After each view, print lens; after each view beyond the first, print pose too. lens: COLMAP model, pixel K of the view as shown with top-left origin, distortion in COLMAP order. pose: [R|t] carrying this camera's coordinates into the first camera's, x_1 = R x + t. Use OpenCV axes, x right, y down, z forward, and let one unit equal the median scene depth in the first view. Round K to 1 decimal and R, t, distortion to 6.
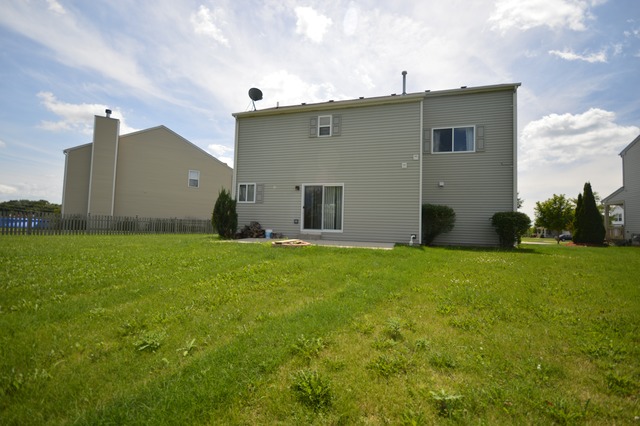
lens RADIAL K [[282.5, 0, 319.6], [0, 282.5, 215.5], [0, 0, 1]] dist [0.001994, 0.000214]
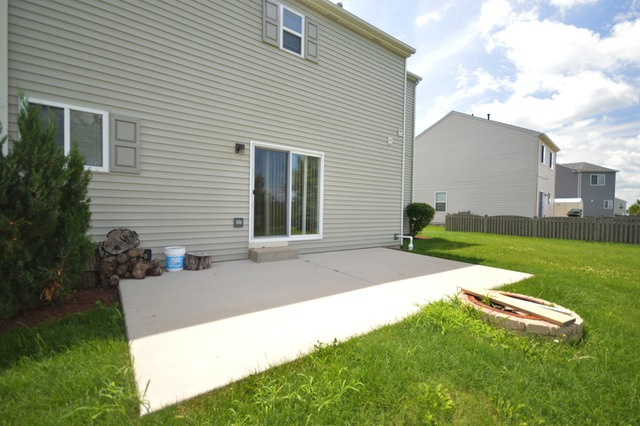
lens RADIAL K [[282.5, 0, 319.6], [0, 282.5, 215.5], [0, 0, 1]] dist [0.001994, 0.000214]
pose [[0.600907, -0.044322, 0.798089, -0.369968], [-0.046481, 0.994834, 0.090245, -0.037827], [-0.797966, -0.091325, 0.595743, 0.630137]]
